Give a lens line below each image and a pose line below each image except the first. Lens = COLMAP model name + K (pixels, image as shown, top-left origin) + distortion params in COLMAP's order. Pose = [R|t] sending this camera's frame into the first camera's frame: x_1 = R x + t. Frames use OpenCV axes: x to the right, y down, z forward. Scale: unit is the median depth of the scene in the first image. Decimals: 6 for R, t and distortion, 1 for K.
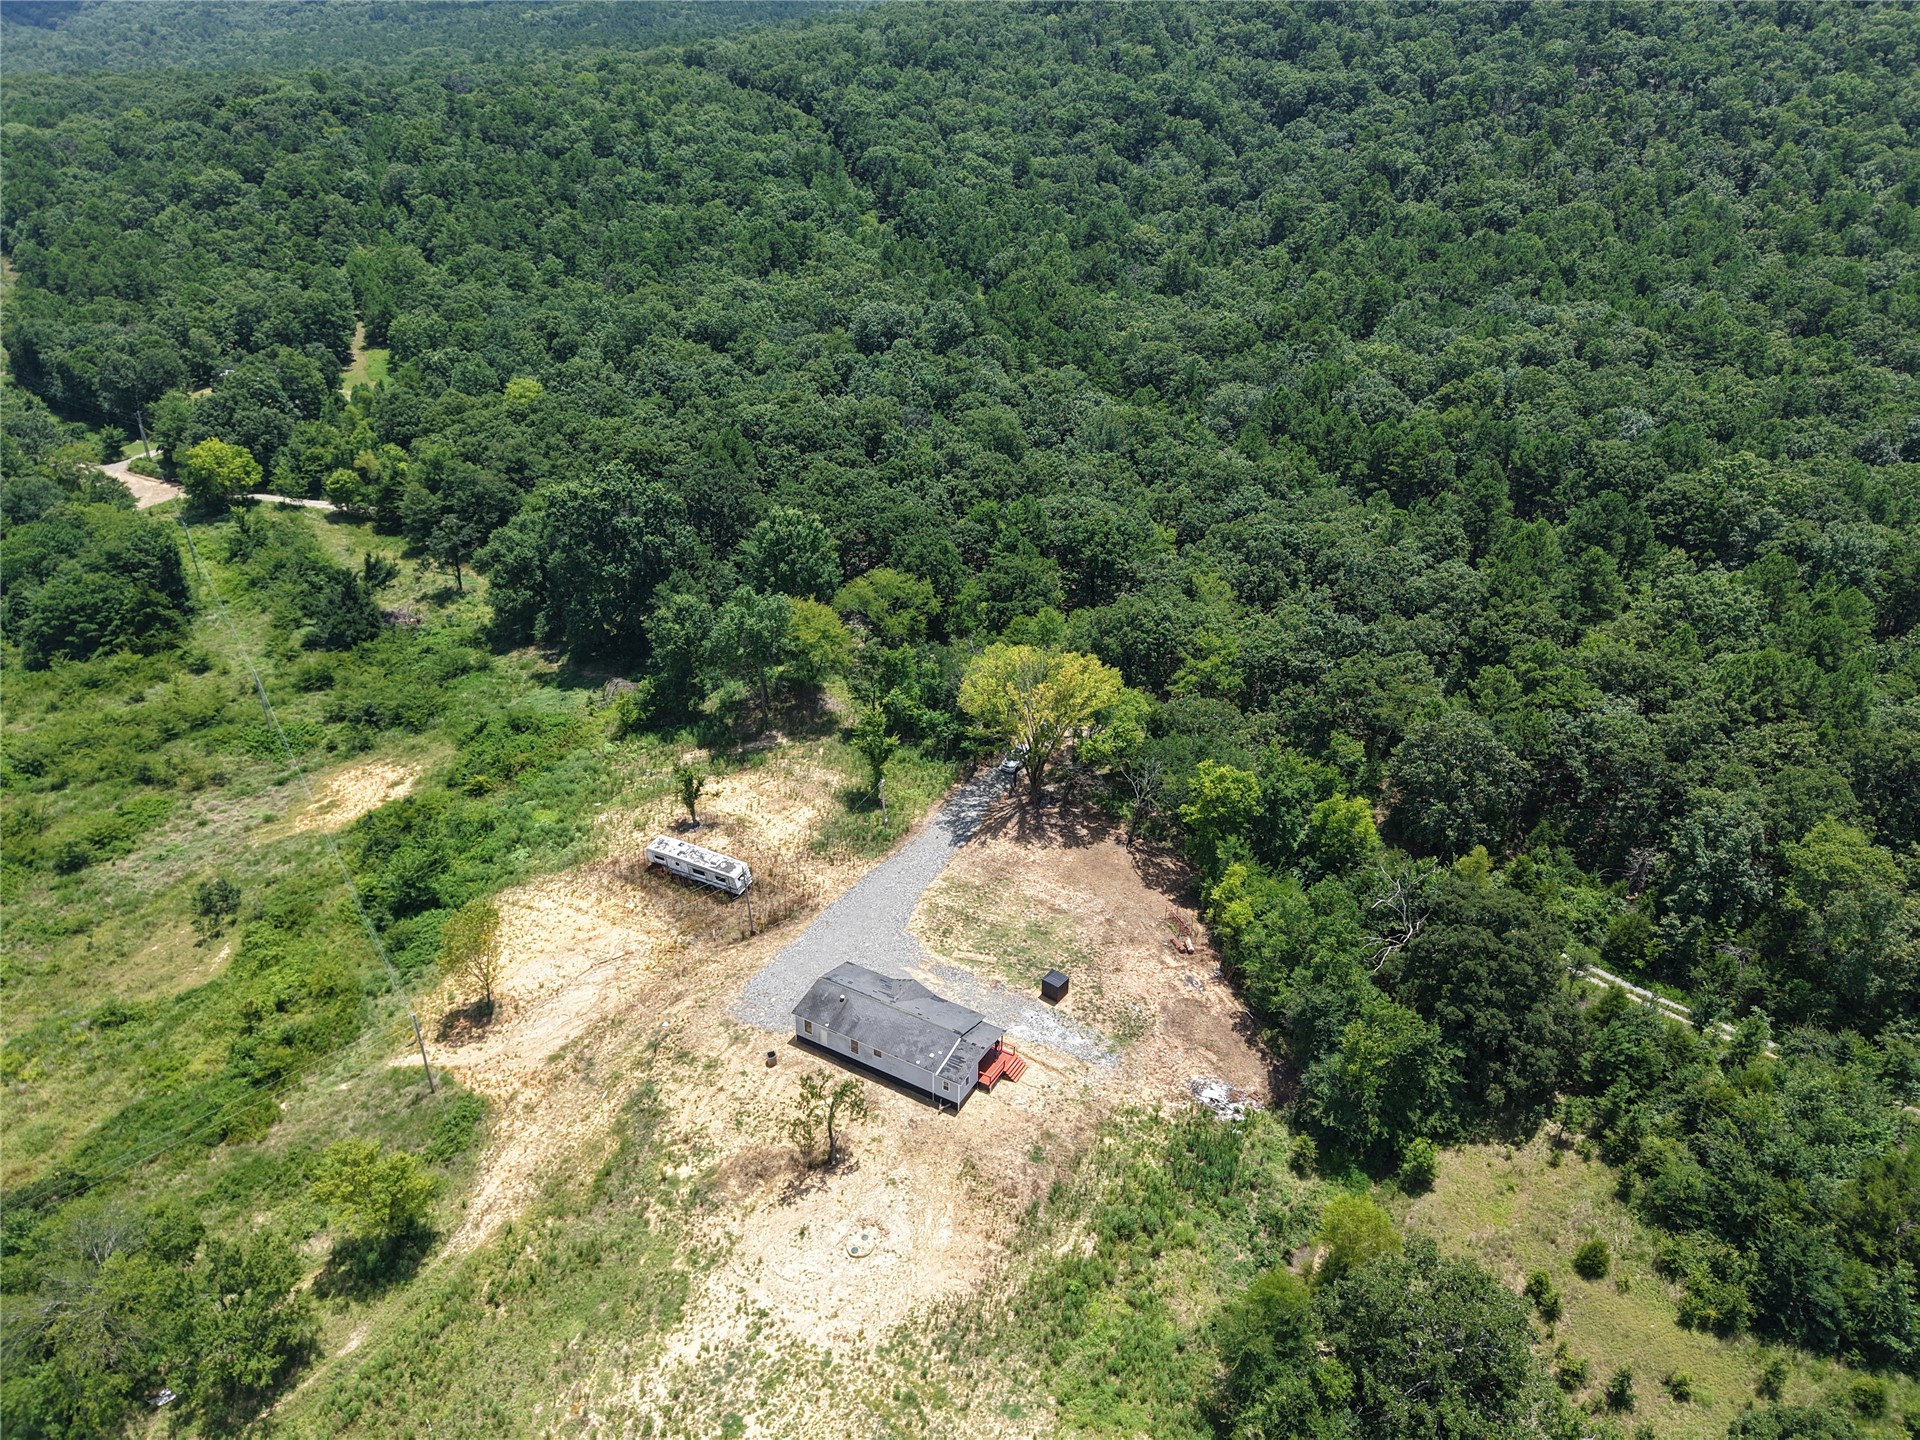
lens RADIAL K [[1302.6, 0, 961.3], [0, 1302.6, 696.2], [0, 0, 1]] dist [0.044663, -0.044112]
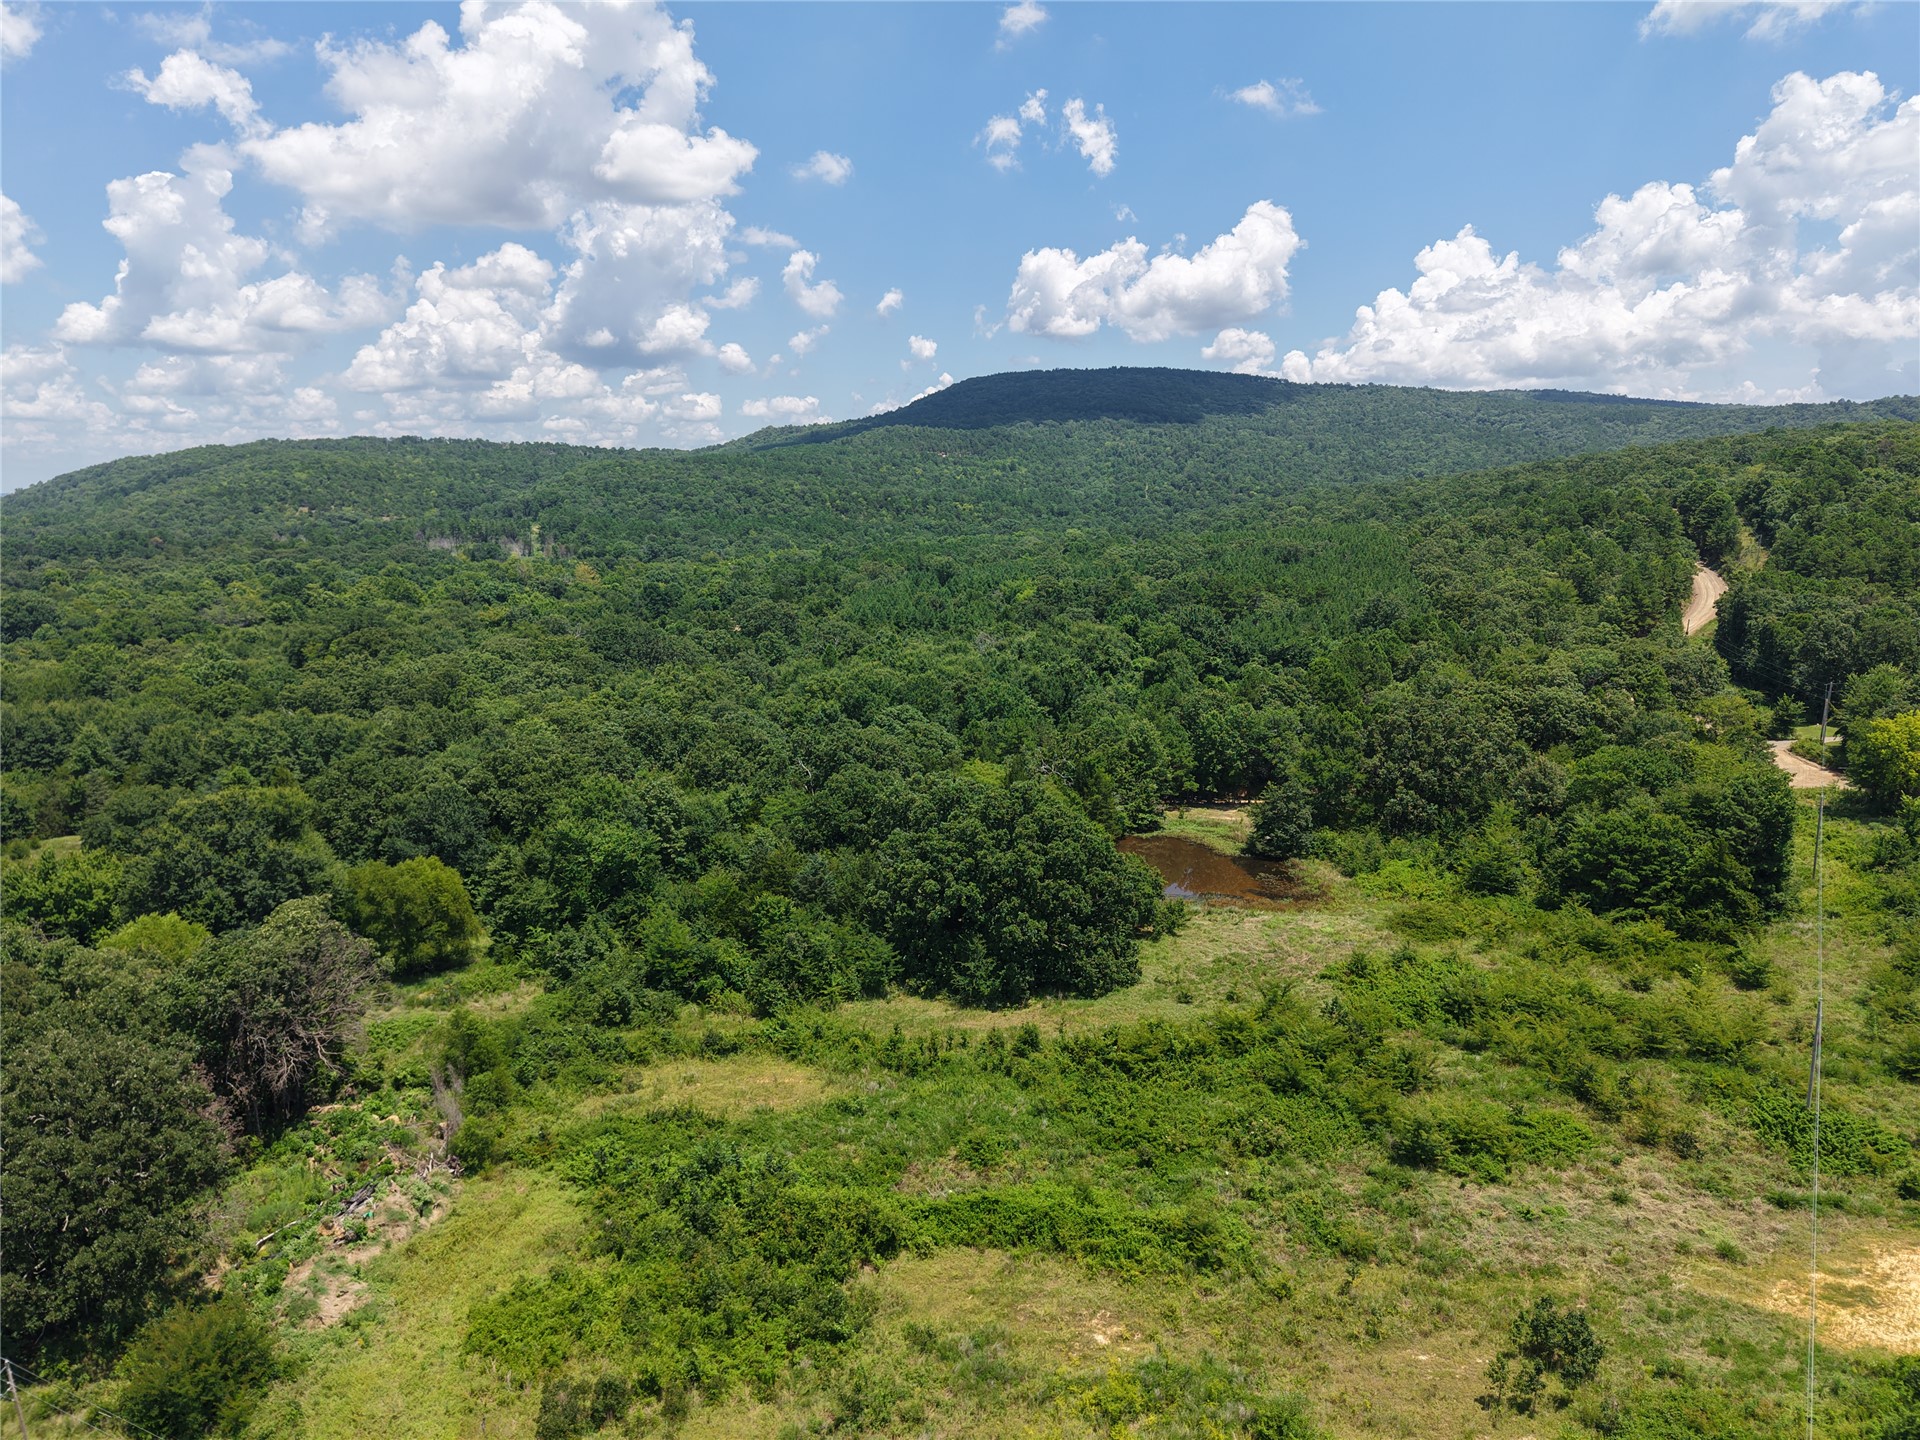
lens RADIAL K [[1286.1, 0, 964.7], [0, 1286.1, 702.4], [0, 0, 1]] dist [0.044869, -0.040283]
pose [[0.379292, 0.146464, -0.913611, -0.199762], [-0.402017, 0.915410, -0.020148, 0.024927], [0.833378, 0.374929, 0.406089, 0.452982]]
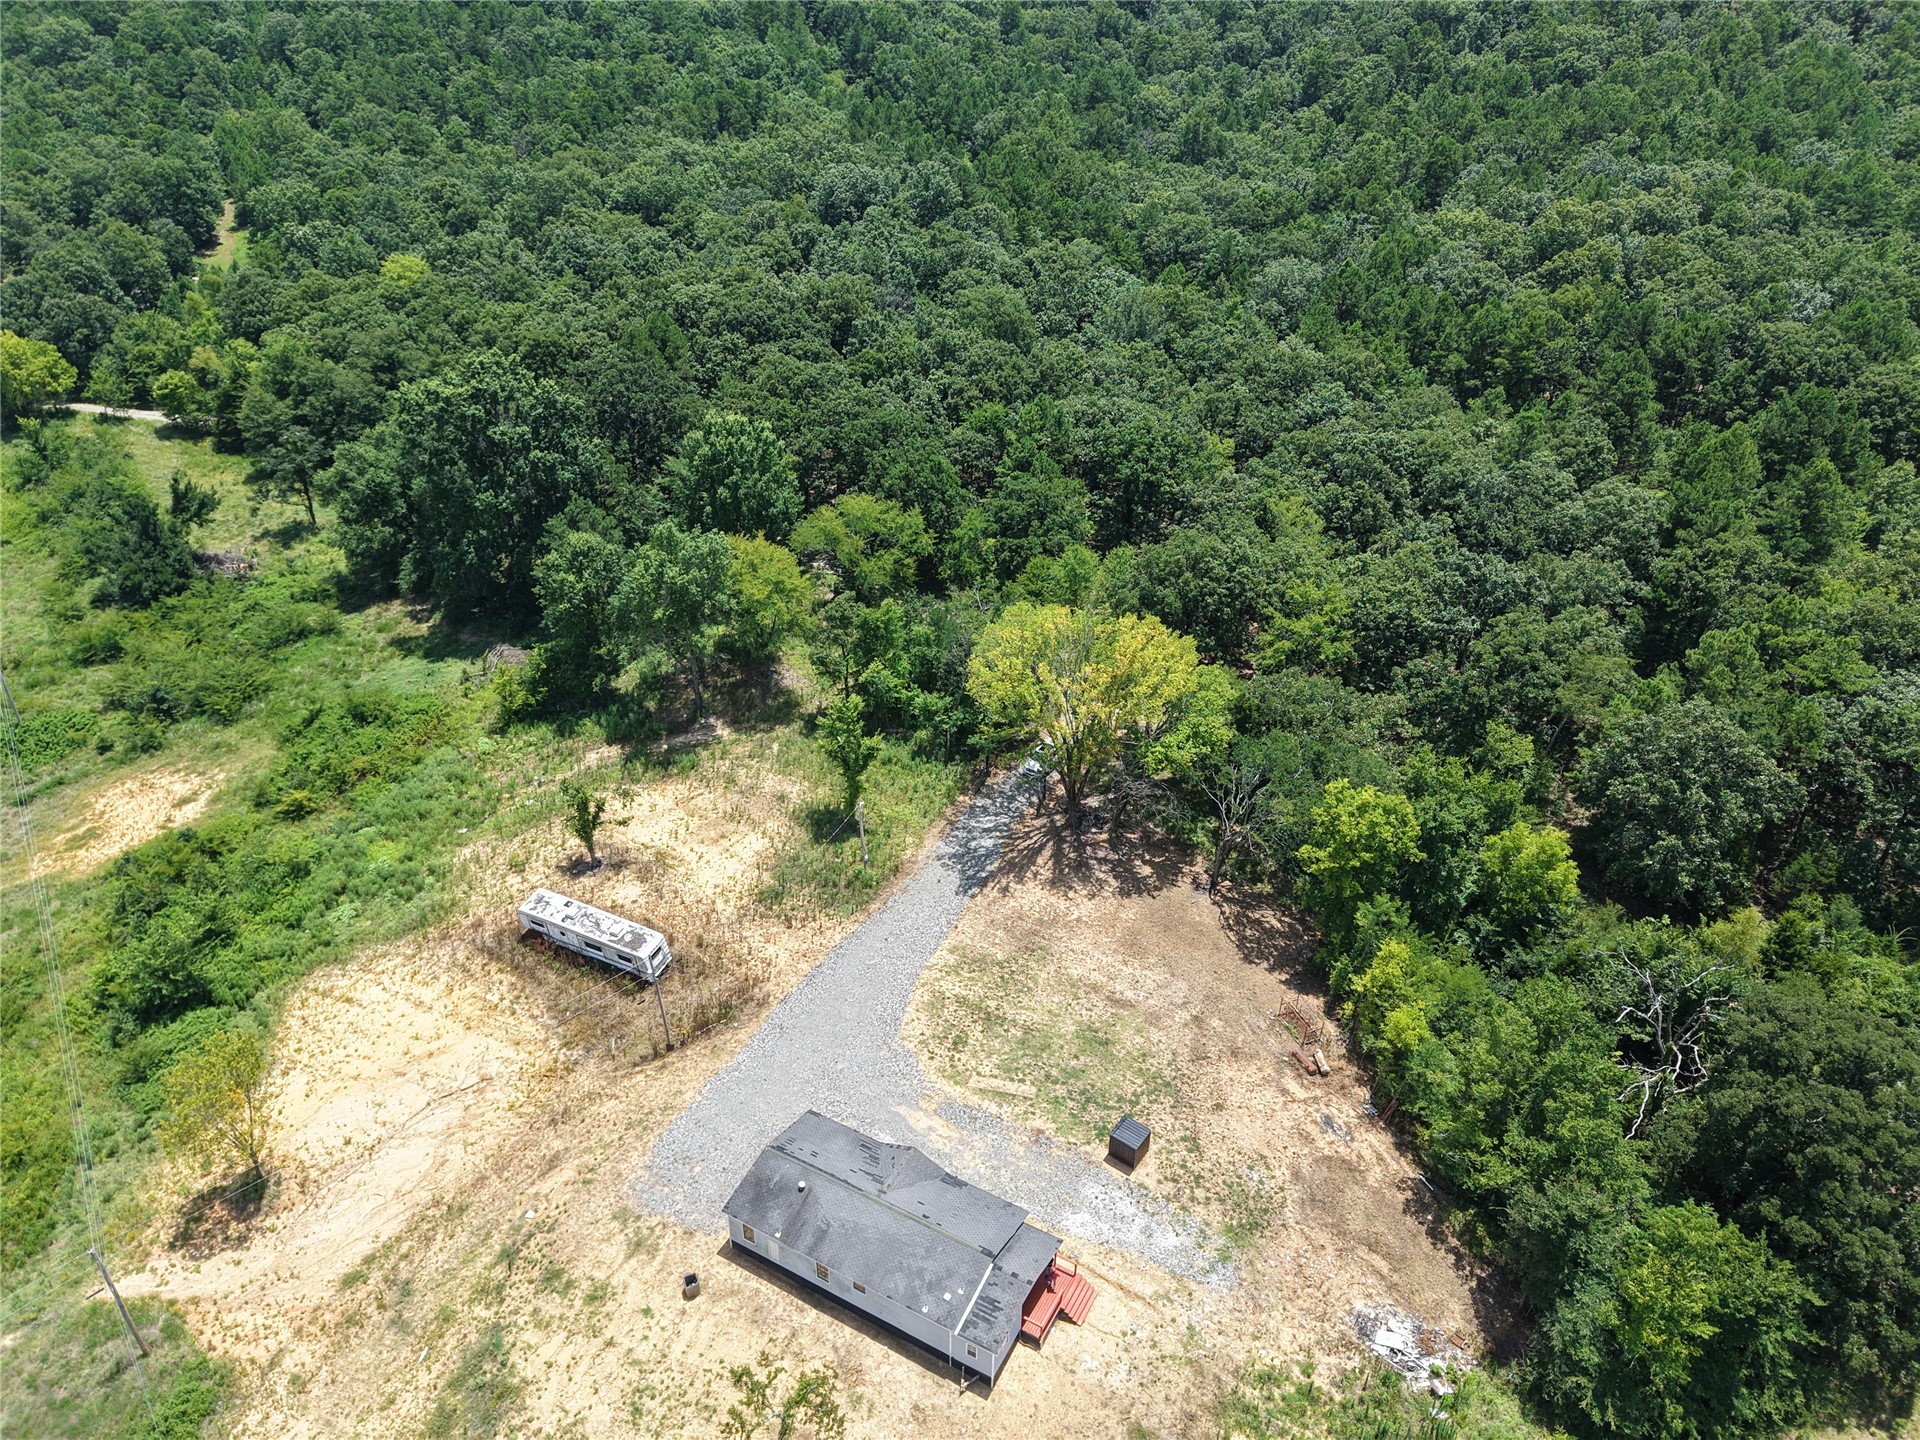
lens RADIAL K [[1291.0, 0, 959.0], [0, 1291.0, 714.1], [0, 0, 1]] dist [0.016564, -0.010966]
pose [[0.999805, -0.009345, 0.017377, -0.018351], [0.007986, 0.997023, 0.076694, -0.034086], [-0.018042, -0.076540, 0.996903, 0.299664]]
